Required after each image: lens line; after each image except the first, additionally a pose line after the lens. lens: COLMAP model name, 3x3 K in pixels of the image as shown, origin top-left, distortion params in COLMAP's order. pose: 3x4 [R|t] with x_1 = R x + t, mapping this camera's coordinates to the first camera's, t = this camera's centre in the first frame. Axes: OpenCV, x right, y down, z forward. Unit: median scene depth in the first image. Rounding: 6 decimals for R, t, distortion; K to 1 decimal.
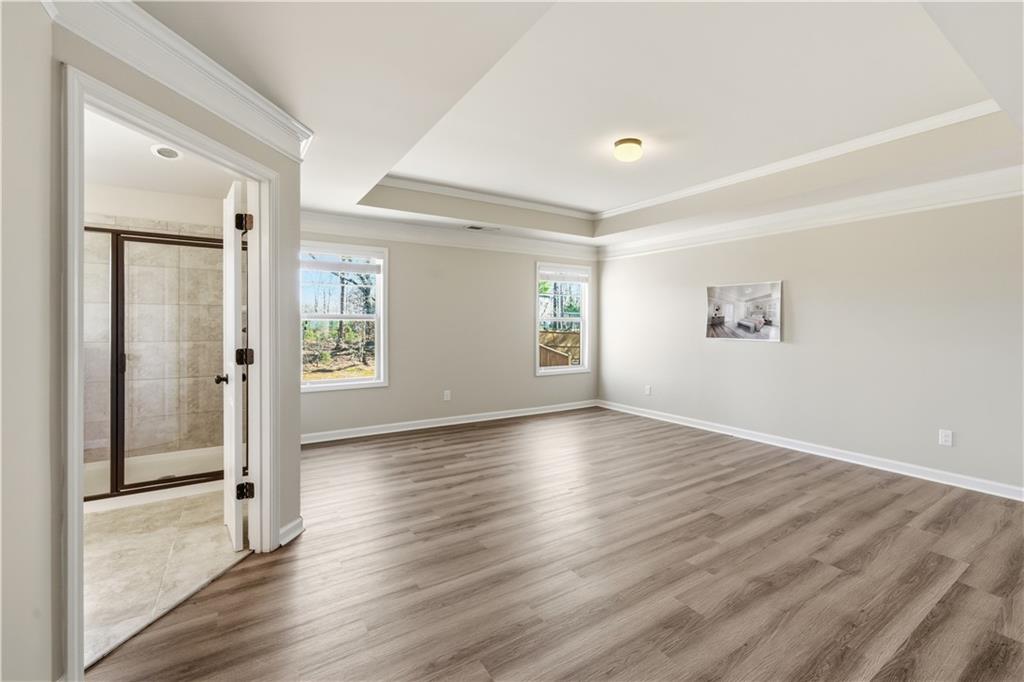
lens RADIAL K [[431.0, 0, 513.3], [0, 431.0, 326.9], [0, 0, 1]] dist [-0.000229, -0.000042]
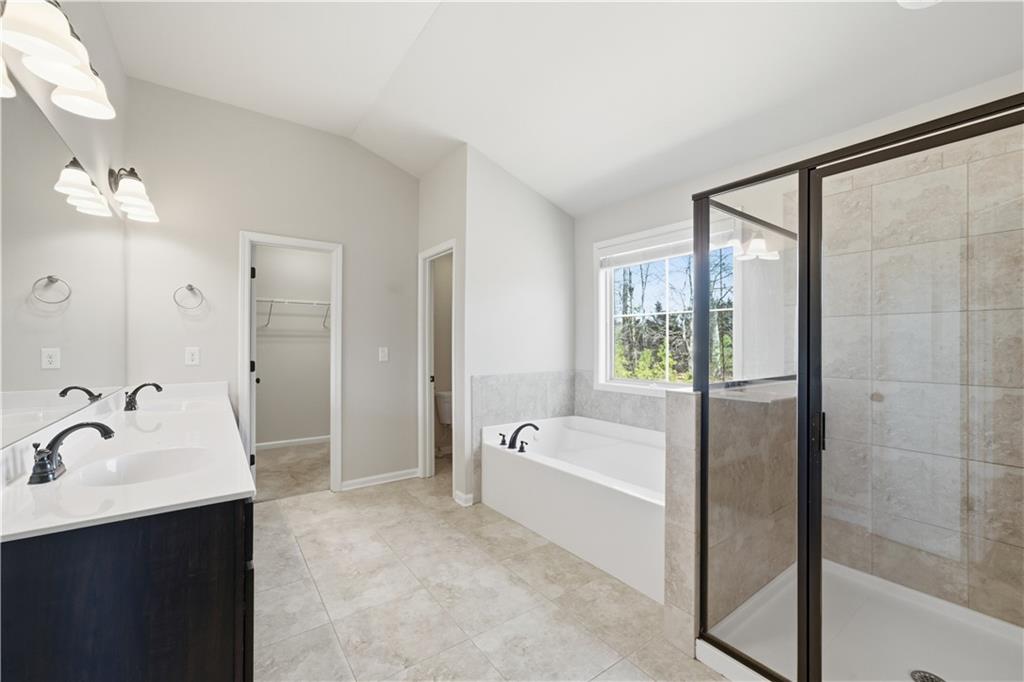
lens RADIAL K [[412.2, 0, 514.9], [0, 412.2, 346.3], [0, 0, 1]] dist [-0.000628, -0.000113]
pose [[0.055620, -0.001464, -0.998451, -0.343513], [-0.003234, 0.999993, -0.001646, -0.007918], [0.998447, 0.003321, 0.055615, 0.468871]]
